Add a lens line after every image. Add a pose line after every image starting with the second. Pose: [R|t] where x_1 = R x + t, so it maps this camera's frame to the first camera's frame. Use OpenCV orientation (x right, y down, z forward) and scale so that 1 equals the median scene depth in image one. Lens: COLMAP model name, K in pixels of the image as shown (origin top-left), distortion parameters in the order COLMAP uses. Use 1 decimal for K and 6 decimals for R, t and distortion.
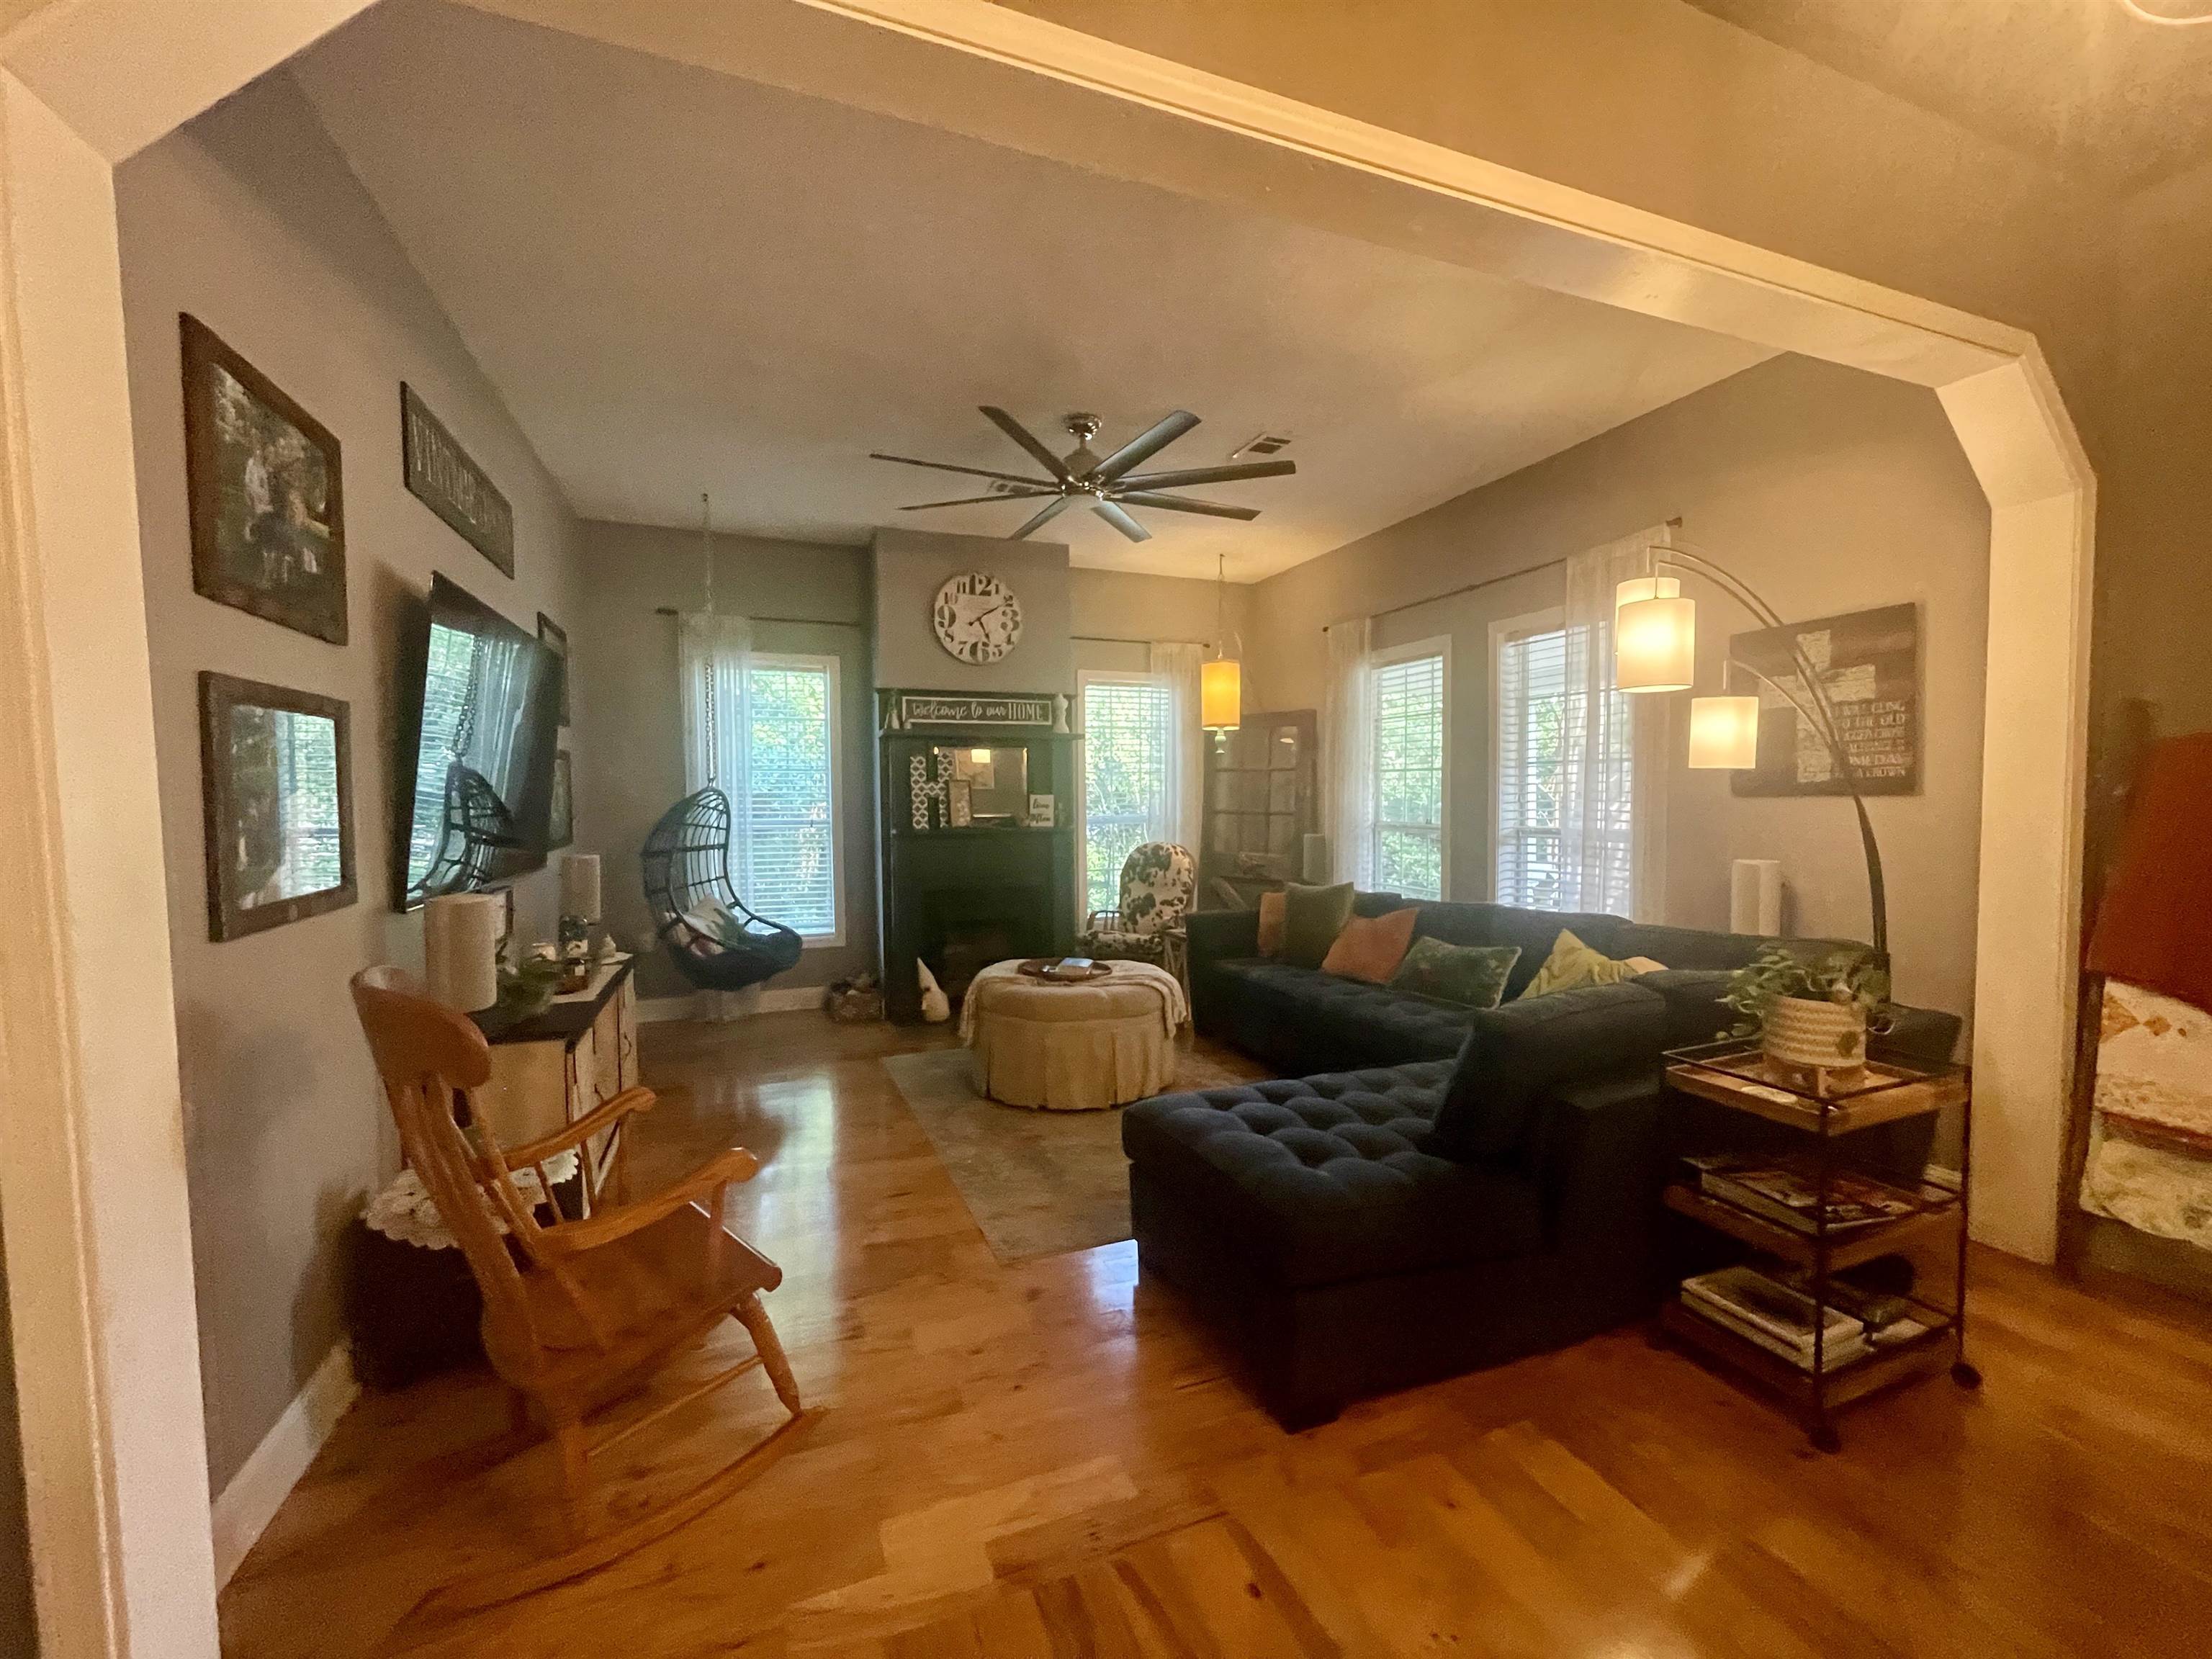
lens RADIAL K [[896.6, 0, 1106.0], [0, 896.6, 829.5], [0, 0, 1]] dist [-0.004458, -0.000140]
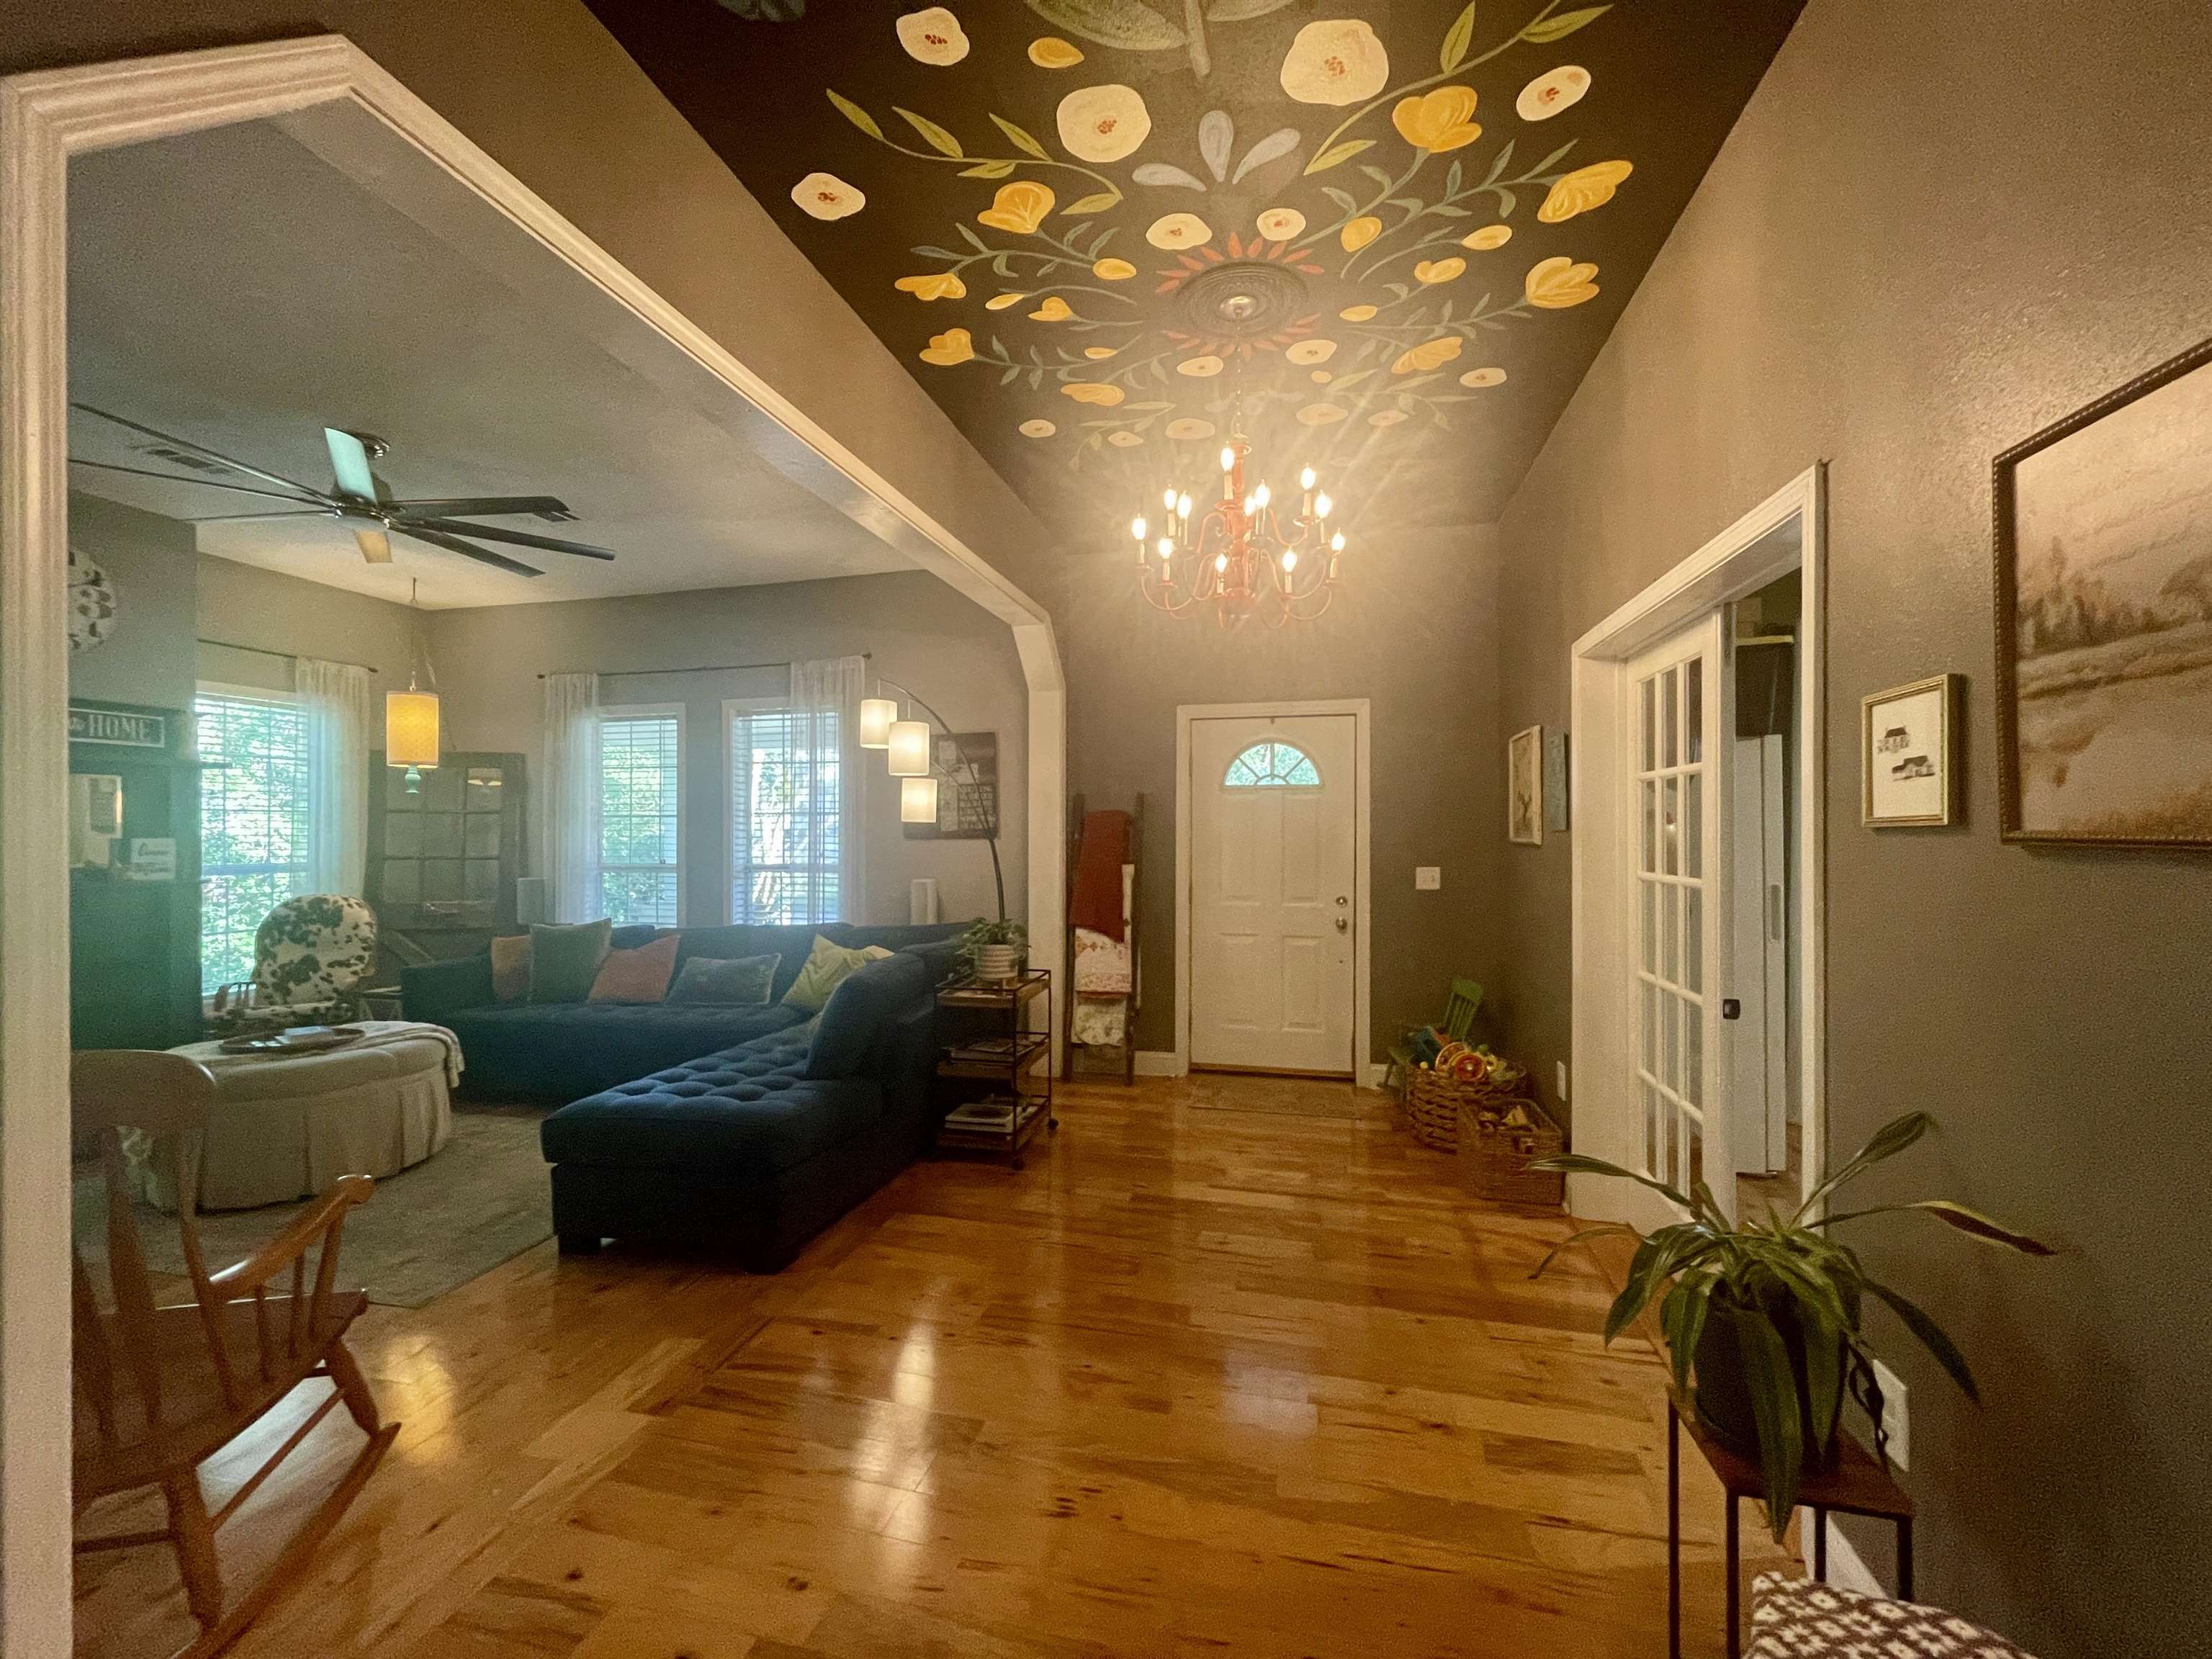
lens RADIAL K [[896.6, 0, 1106.0], [0, 896.6, 829.5], [0, 0, 1]] dist [-0.004458, -0.000140]
pose [[0.563931, 0.009780, 0.825764, -0.334641], [0.031488, 0.998948, -0.033335, 0.007078], [-0.825221, 0.044800, 0.563030, -0.142883]]
